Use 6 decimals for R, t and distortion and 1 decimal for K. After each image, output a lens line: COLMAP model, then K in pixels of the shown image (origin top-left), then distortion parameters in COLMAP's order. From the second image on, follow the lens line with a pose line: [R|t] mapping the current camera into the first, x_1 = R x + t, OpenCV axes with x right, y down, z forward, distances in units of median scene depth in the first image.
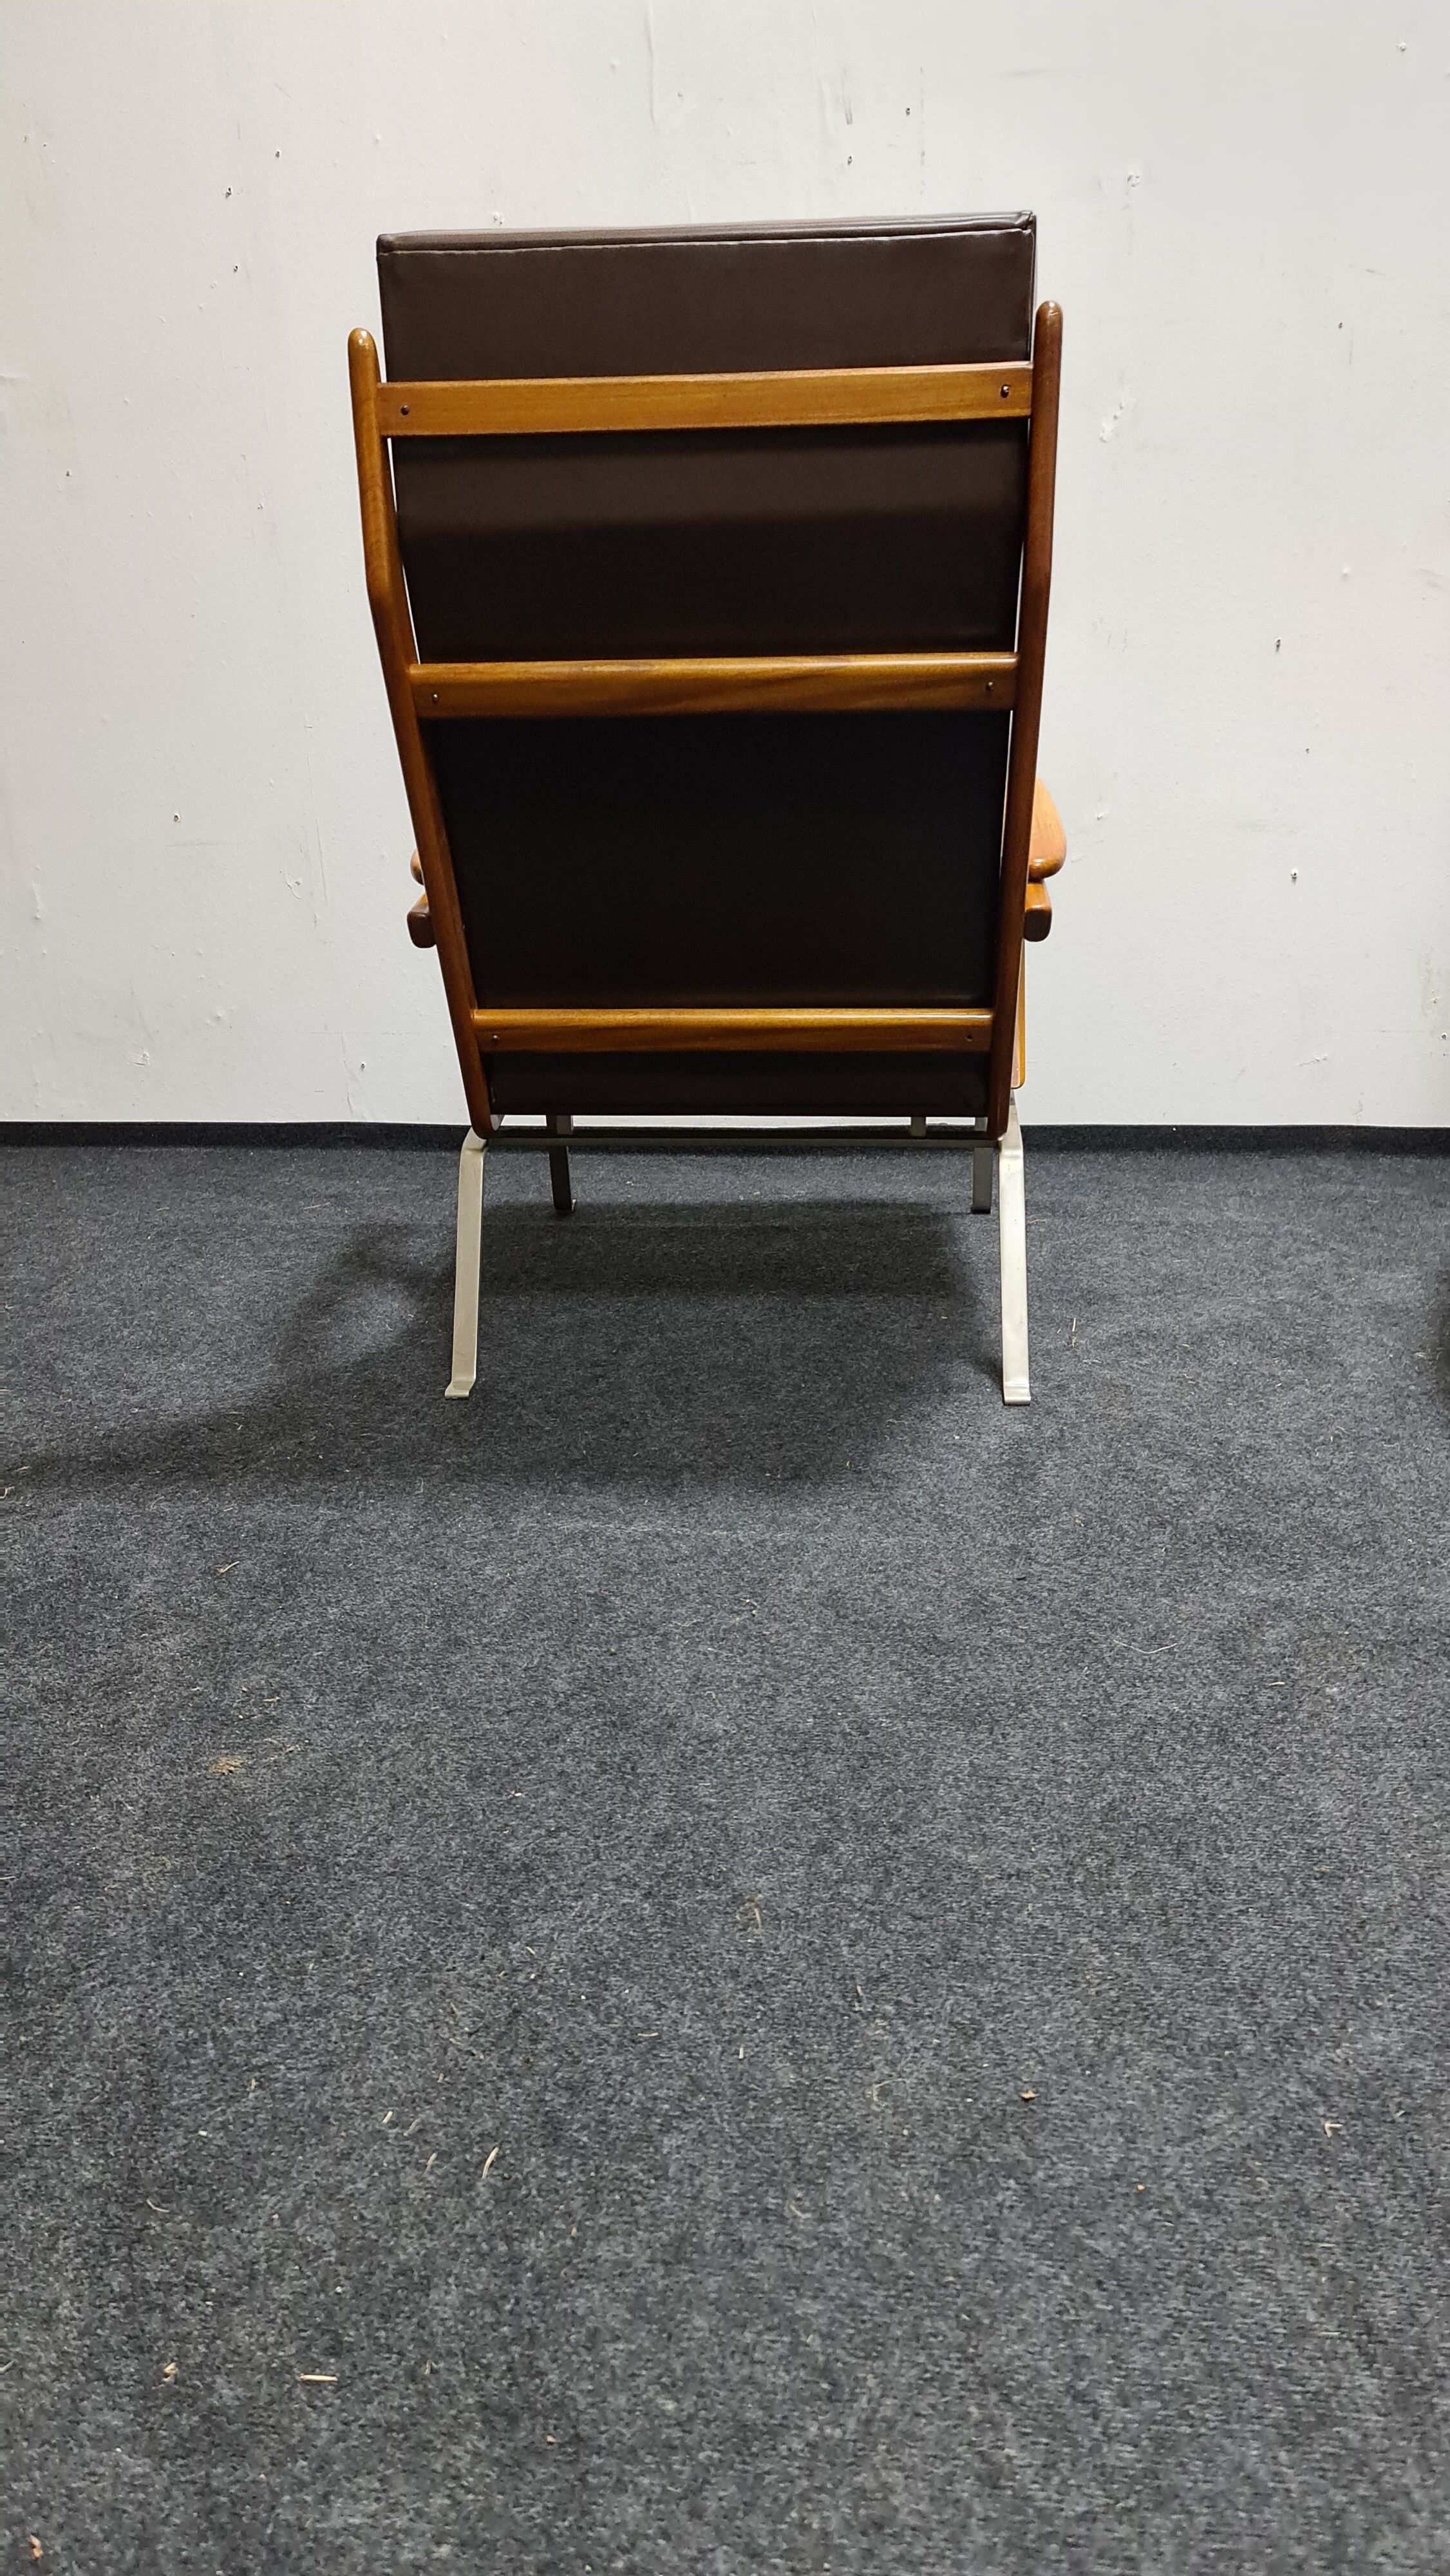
lens RADIAL K [[1887.7, 0, 714.4], [0, 1887.7, 1320.6], [0, 0, 1]] dist [0.070911, -0.053194]
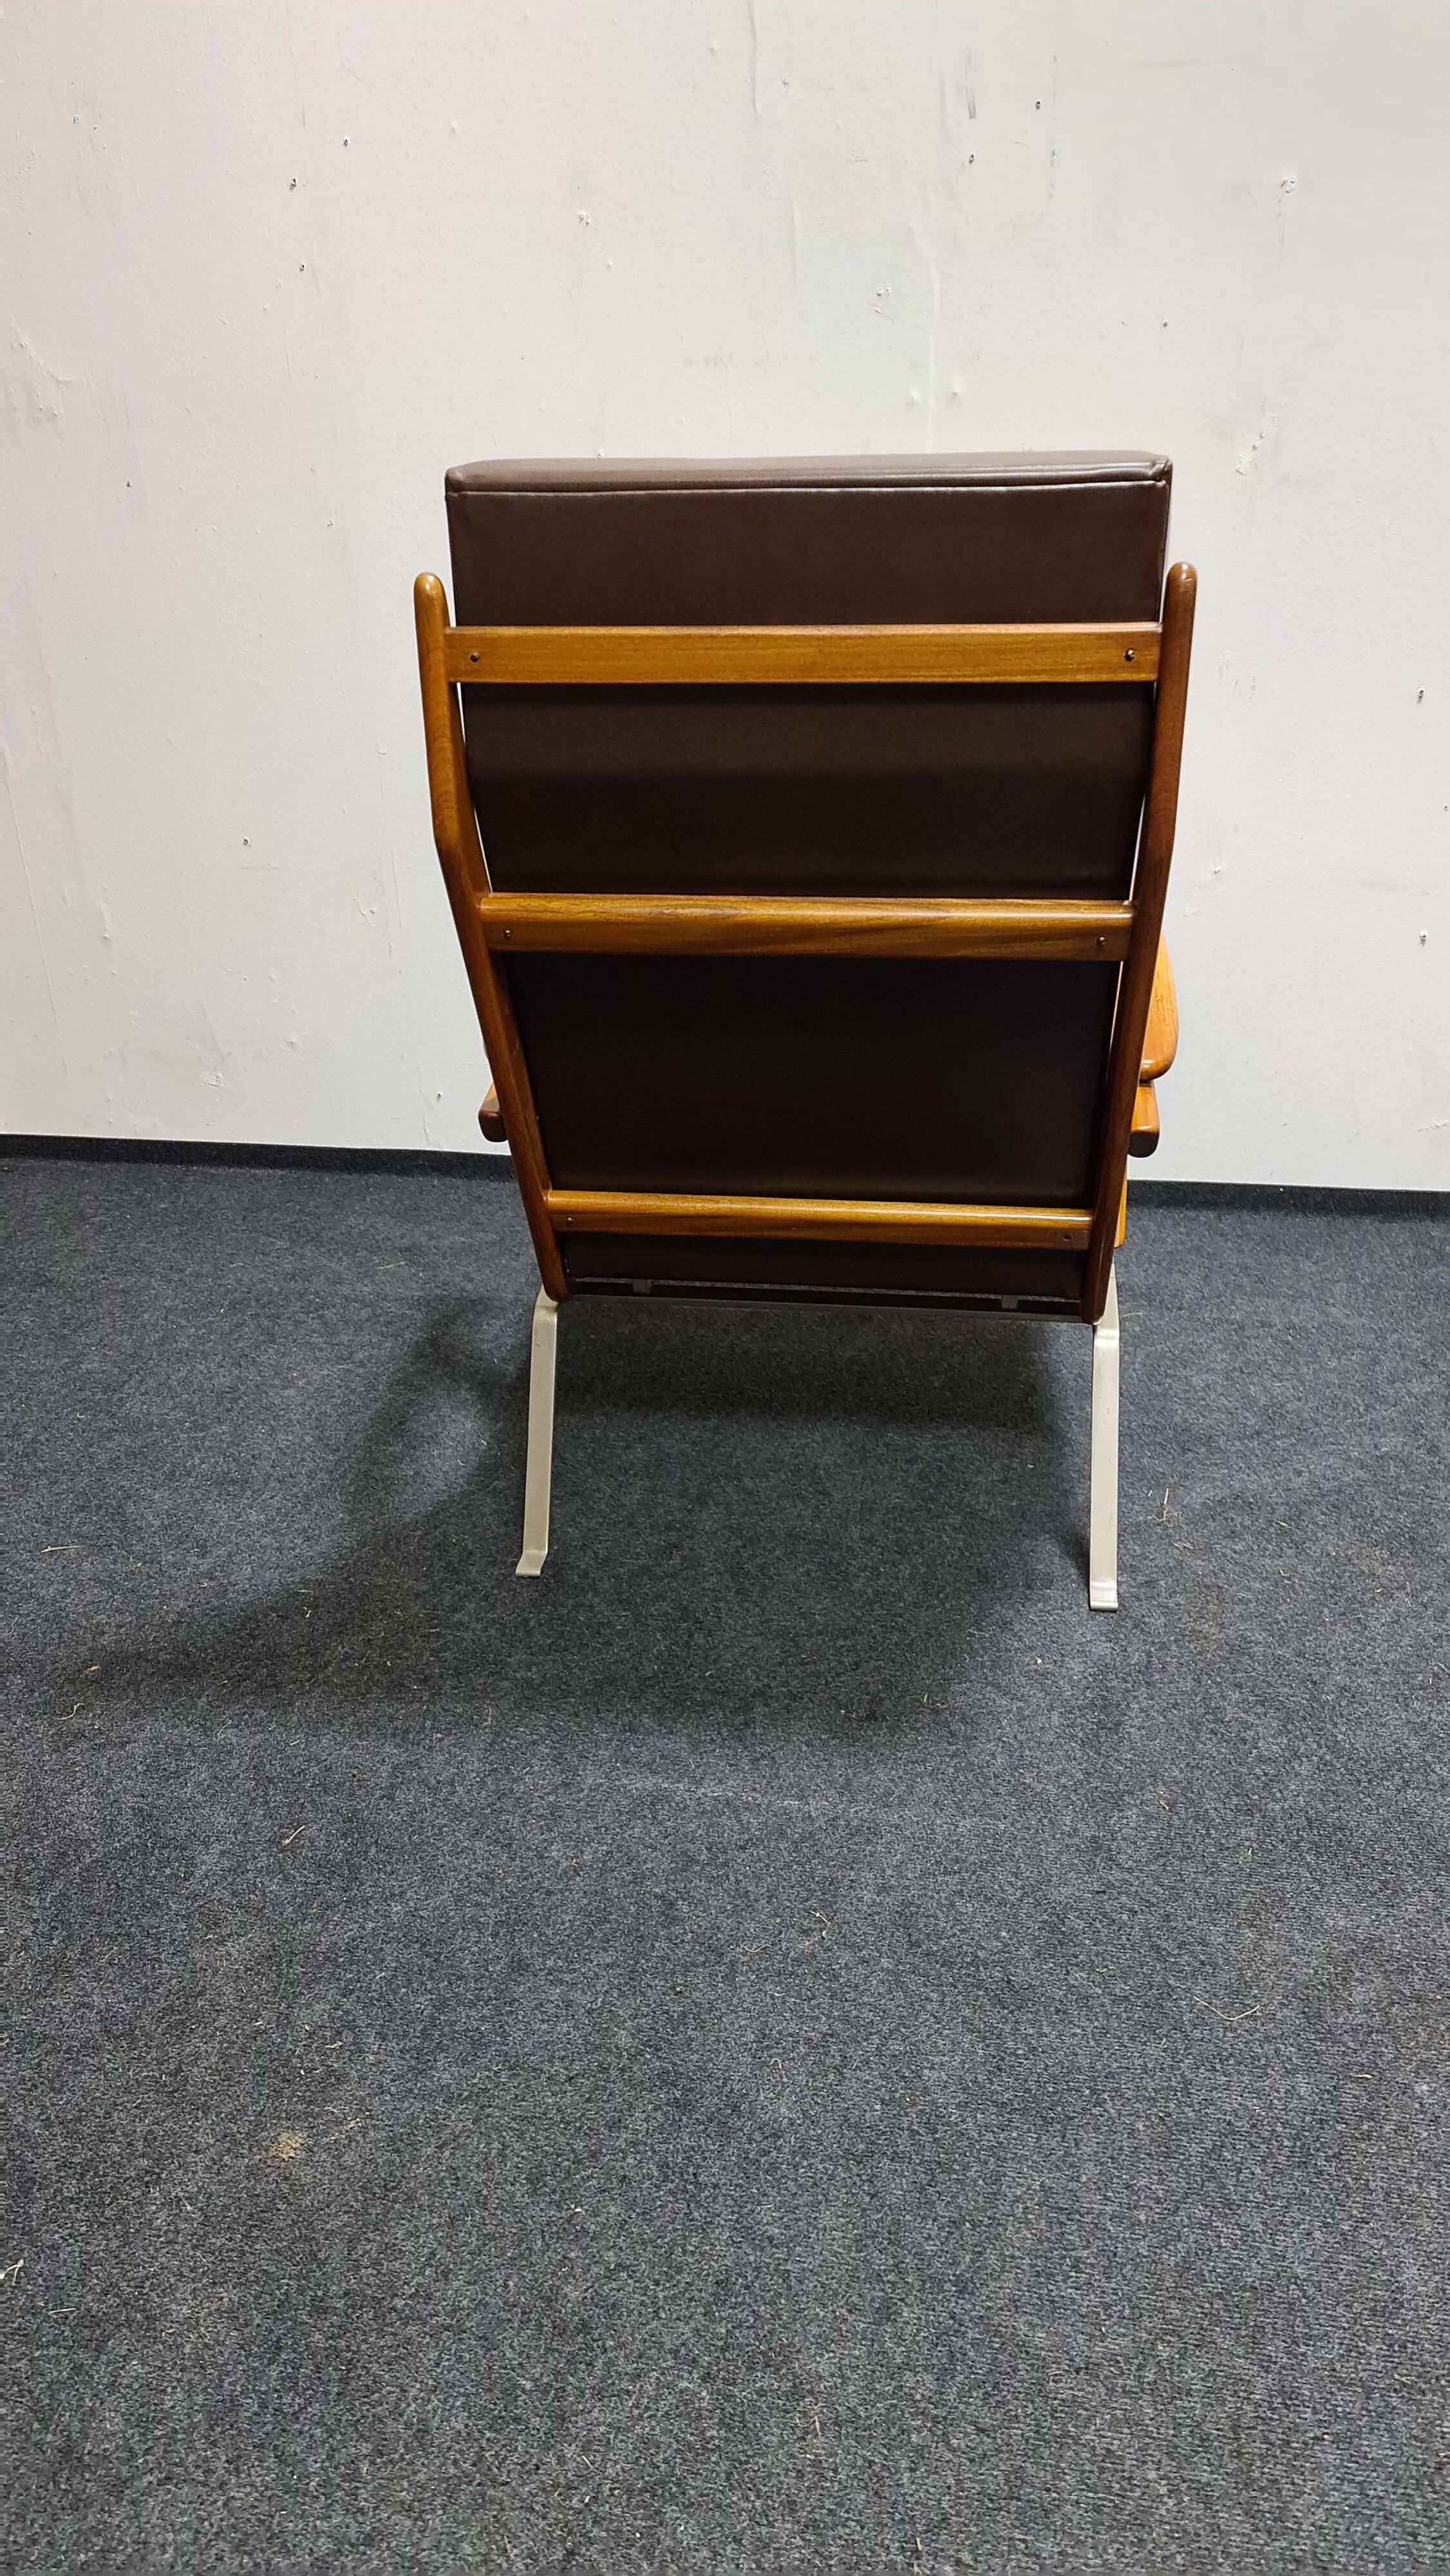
lens RADIAL K [[1887.7, 0, 724.9], [0, 1887.7, 1299.1], [0, 0, 1]] dist [0.070911, -0.053194]
pose [[0.999038, 0.020915, -0.038545, 0.000879], [-0.016434, 0.993447, 0.113103, -0.277381], [0.040658, -0.112360, 0.992835, 0.058587]]
